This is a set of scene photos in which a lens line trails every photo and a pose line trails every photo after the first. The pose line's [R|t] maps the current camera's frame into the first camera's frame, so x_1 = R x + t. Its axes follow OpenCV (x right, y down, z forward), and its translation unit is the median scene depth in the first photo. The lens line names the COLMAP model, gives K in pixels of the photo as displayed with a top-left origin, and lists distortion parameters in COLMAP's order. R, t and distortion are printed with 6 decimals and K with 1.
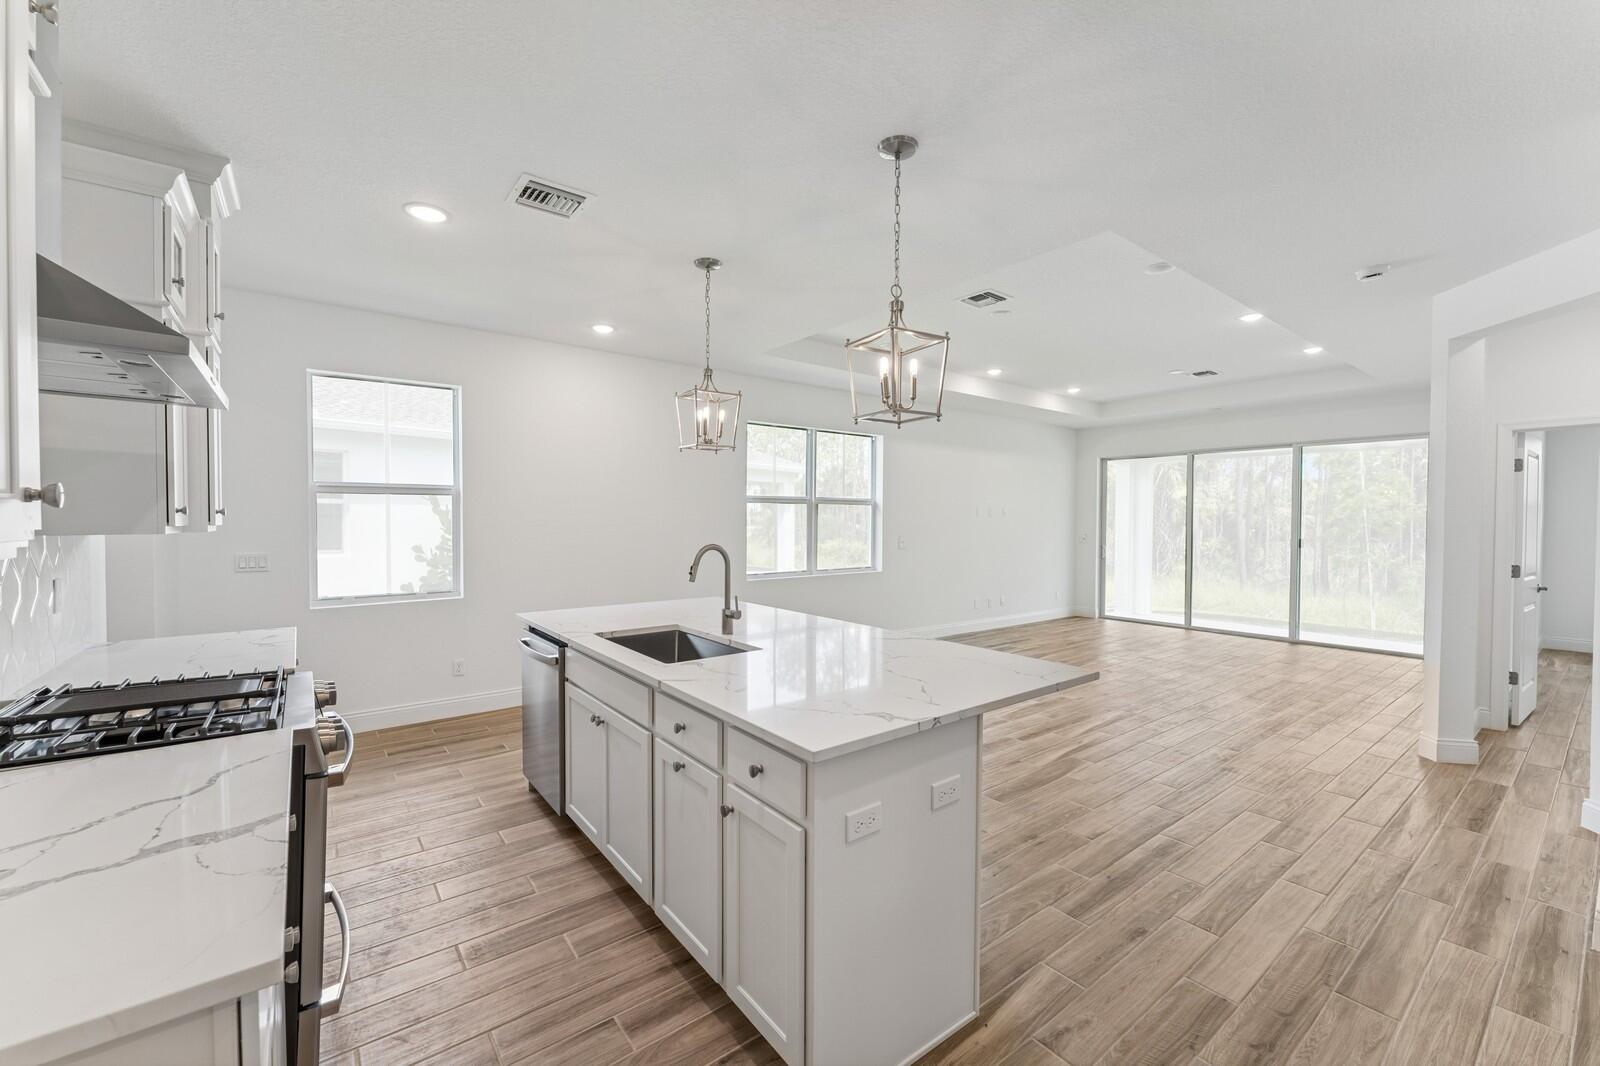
lens RADIAL K [[641.8, 0, 797.2], [0, 641.8, 533.1], [0, 0, 1]] dist [0.001371, -0.000508]
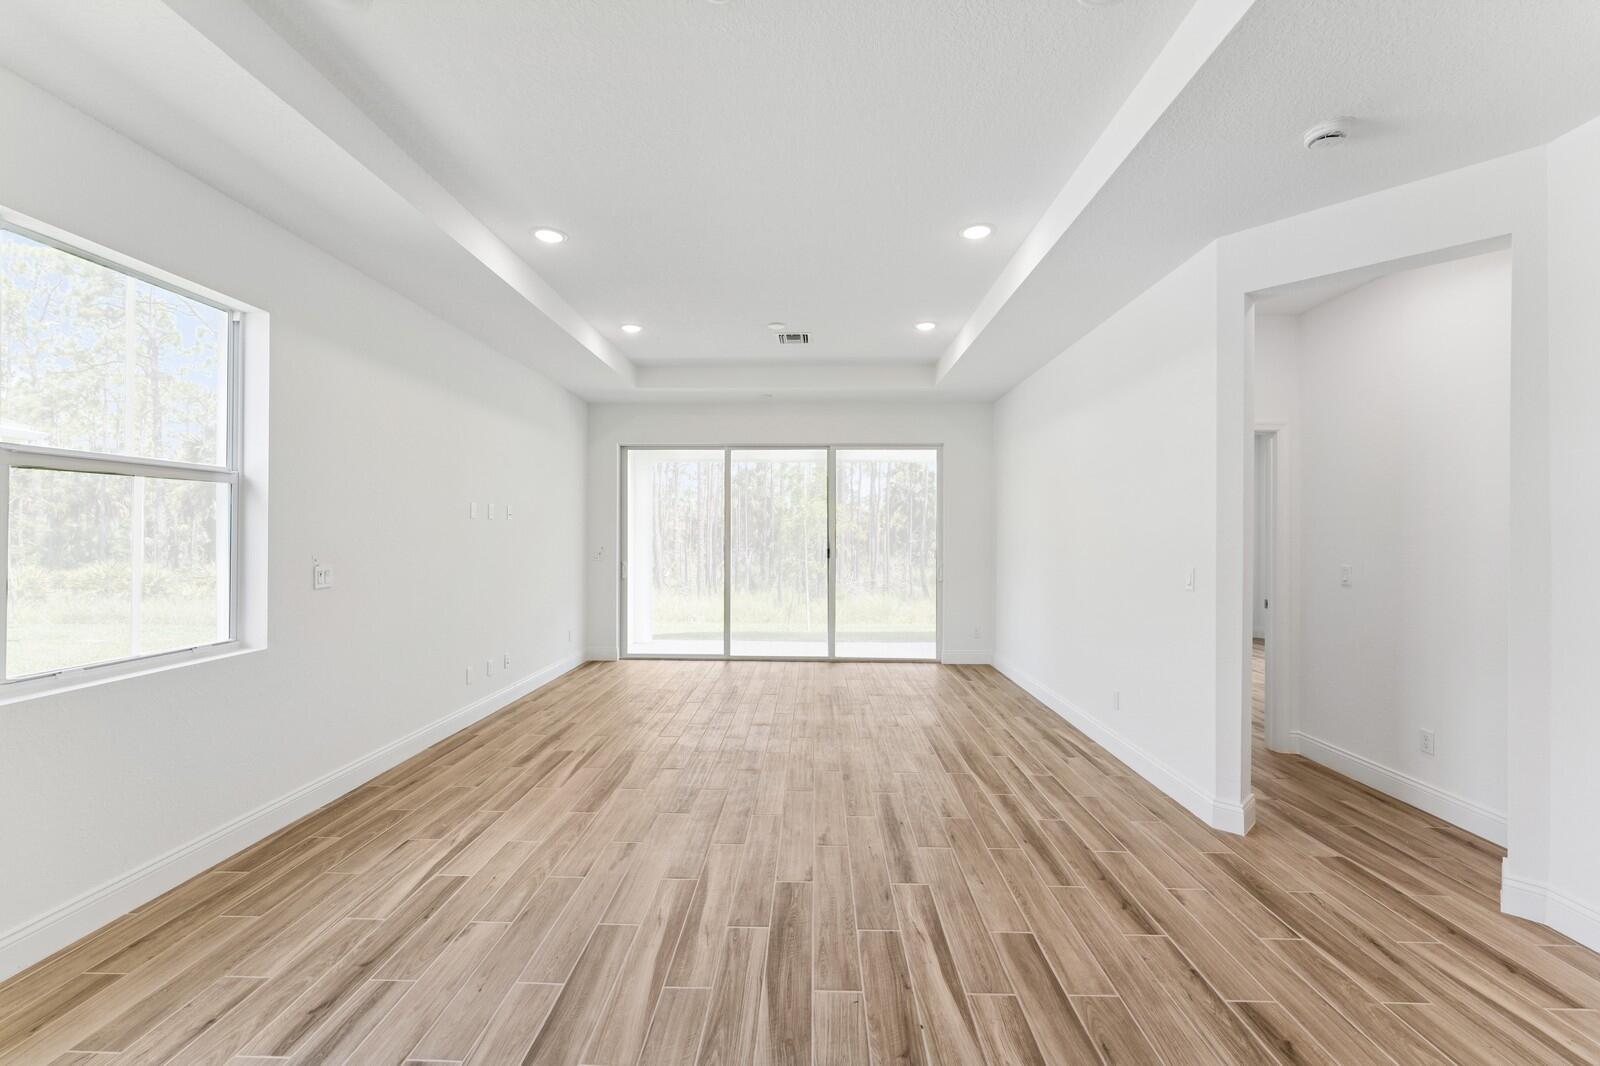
lens RADIAL K [[641.8, 0, 797.2], [0, 641.8, 533.1], [0, 0, 1]] dist [0.001371, -0.000508]
pose [[0.631109, -0.000146, 0.775694, 0.046531], [0.014207, 0.999834, -0.011371, -0.005516], [-0.775564, 0.018196, 0.631007, 0.751502]]
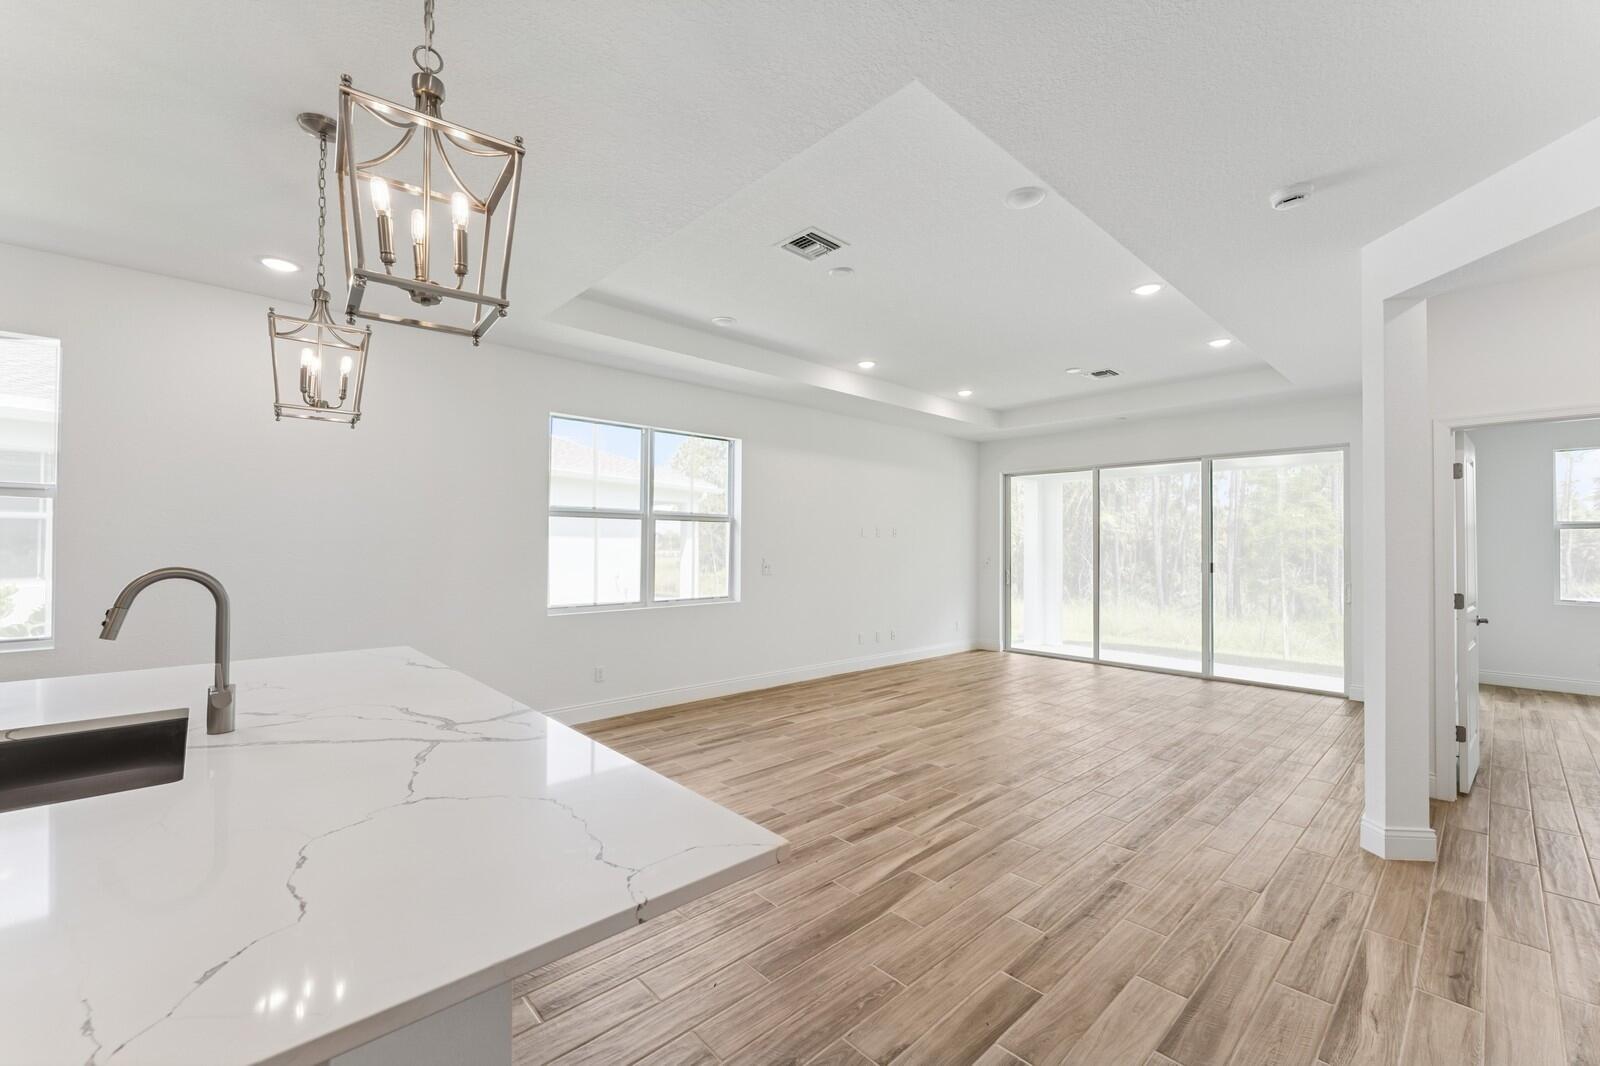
lens RADIAL K [[646.4, 0, 793.5], [0, 646.4, 536.8], [0, 0, 1]] dist [0.000547, -0.000396]
pose [[0.996145, 0.003180, 0.087664, 0.197410], [-0.000229, 0.999434, -0.033648, 0.005625], [-0.087722, 0.033499, 0.995582, 0.243260]]
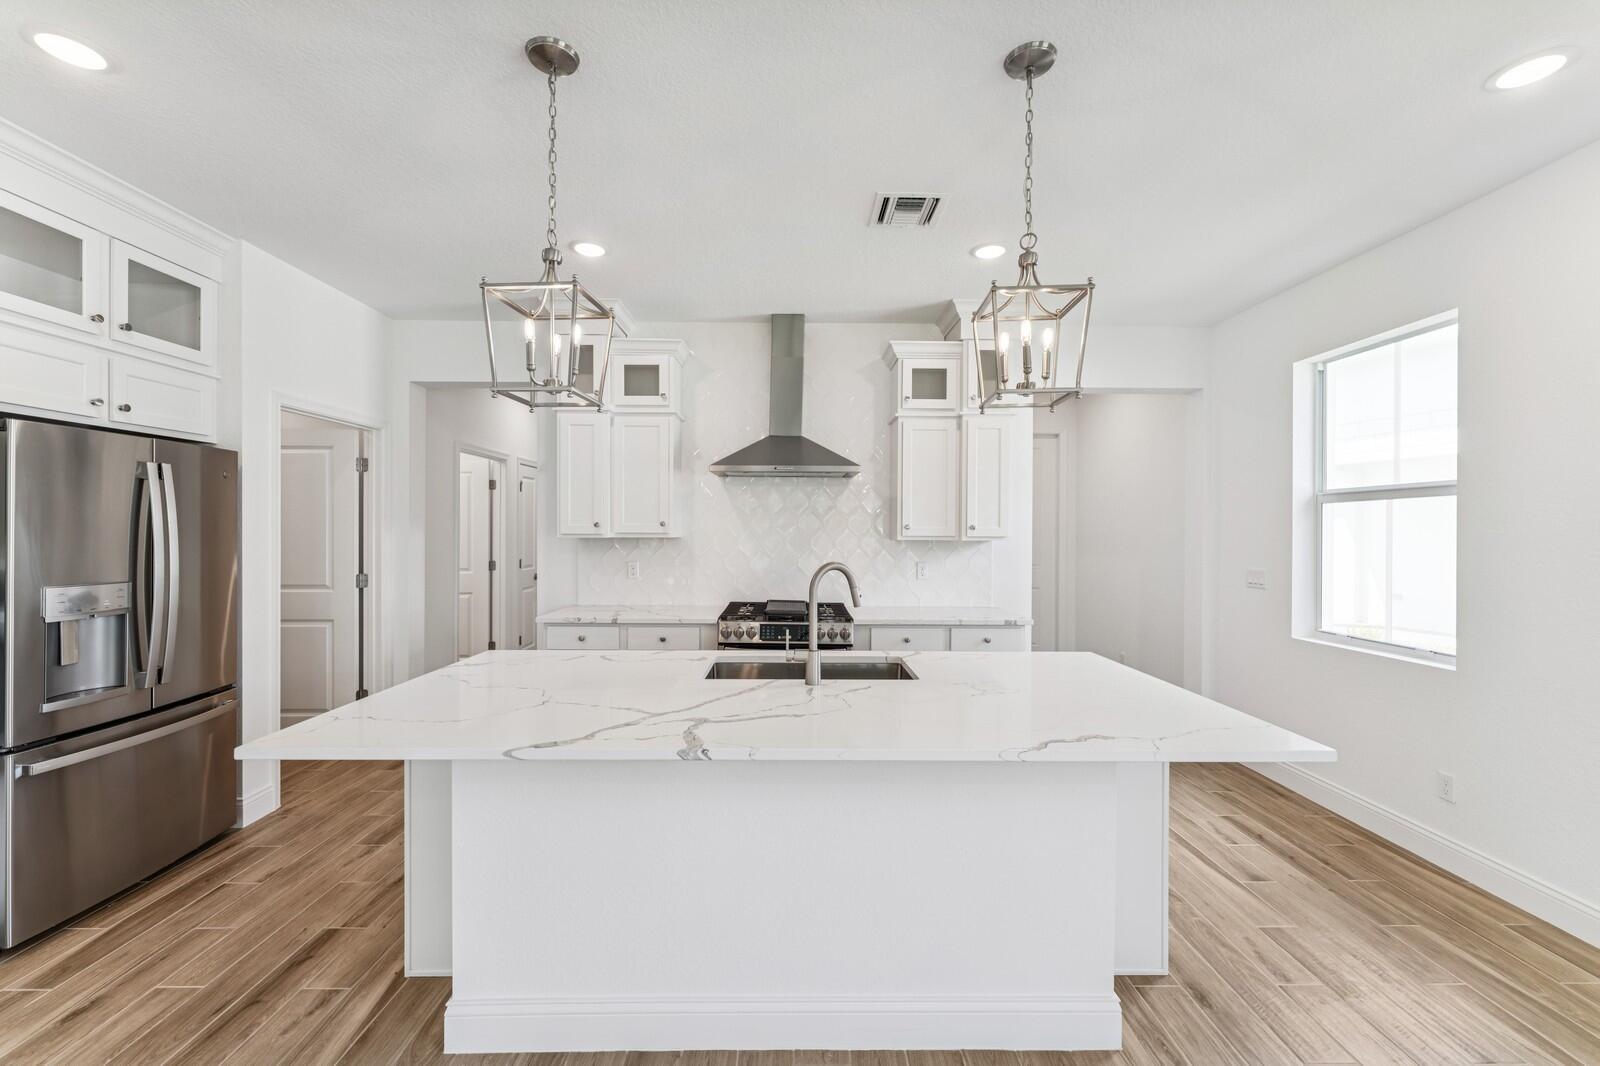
lens RADIAL K [[641.8, 0, 797.2], [0, 641.8, 533.1], [0, 0, 1]] dist [0.001371, -0.000508]
pose [[-0.601098, -0.003053, -0.799170, 0.300997], [-0.024669, 0.999587, 0.014736, -0.017504], [0.798795, 0.028572, -0.600925, 0.860956]]
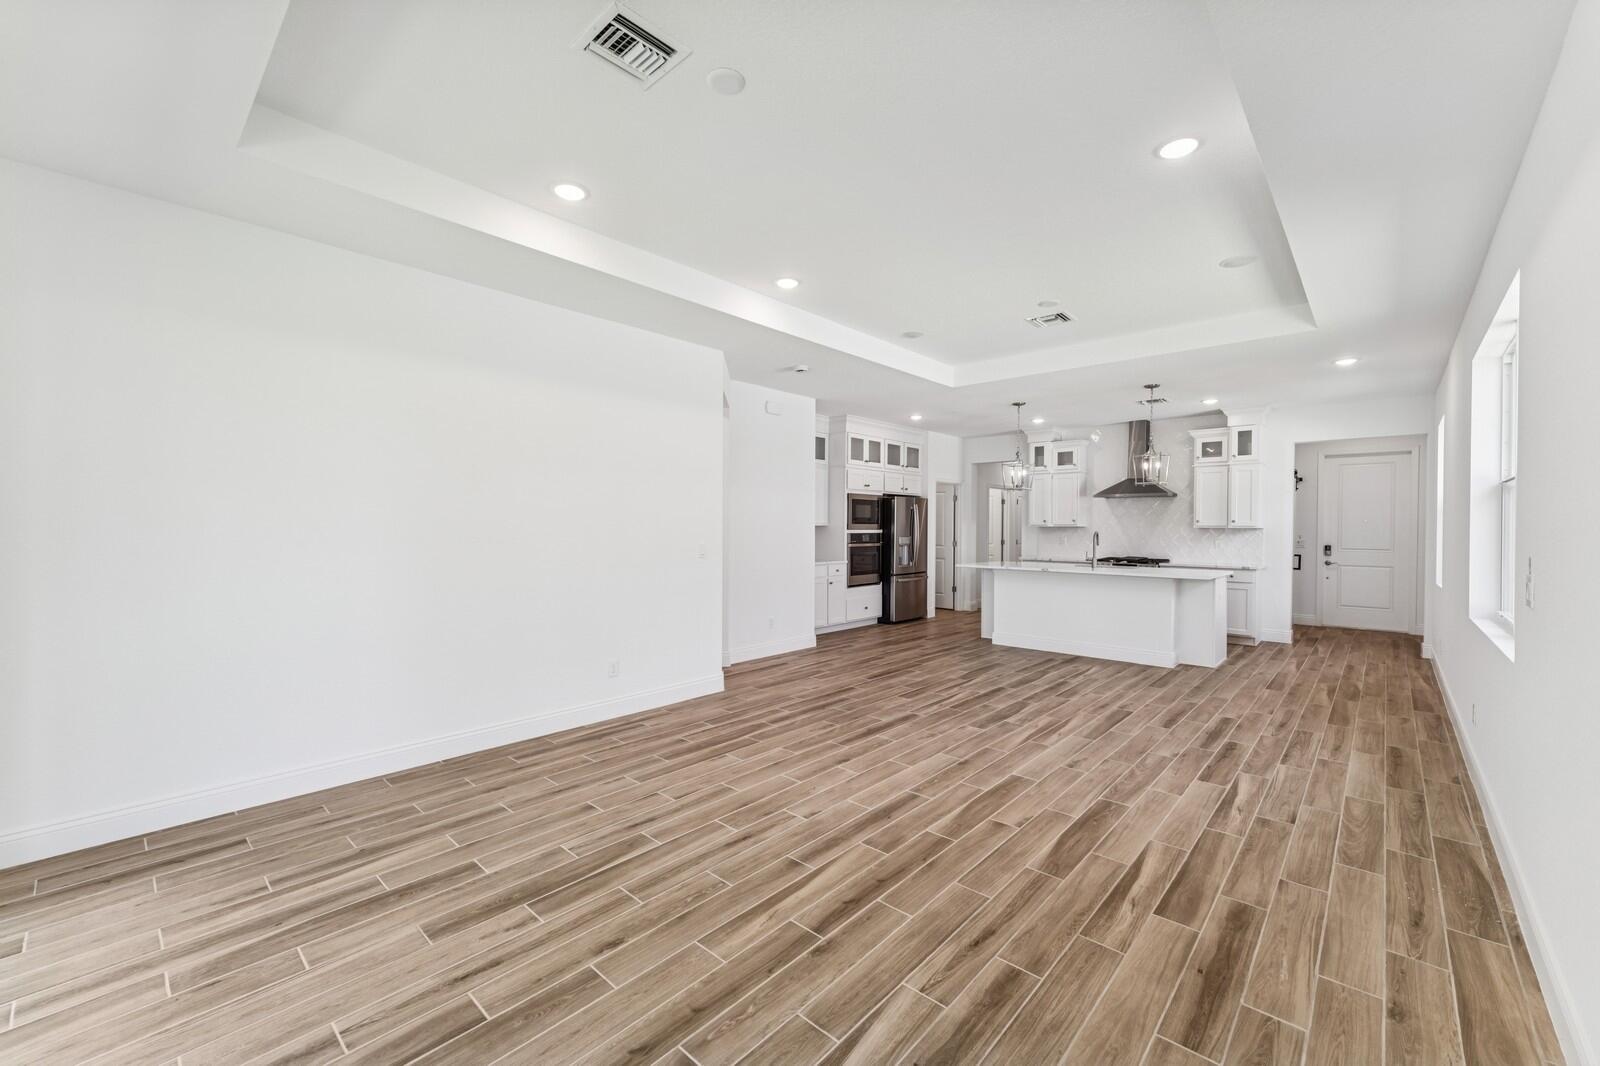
lens RADIAL K [[641.8, 0, 797.2], [0, 641.8, 533.1], [0, 0, 1]] dist [0.001371, -0.000508]
pose [[-0.985032, -0.008100, -0.172183, 0.881113], [-0.013614, 0.999431, 0.030866, -0.023628], [0.171835, 0.032748, -0.984581, 1.963441]]
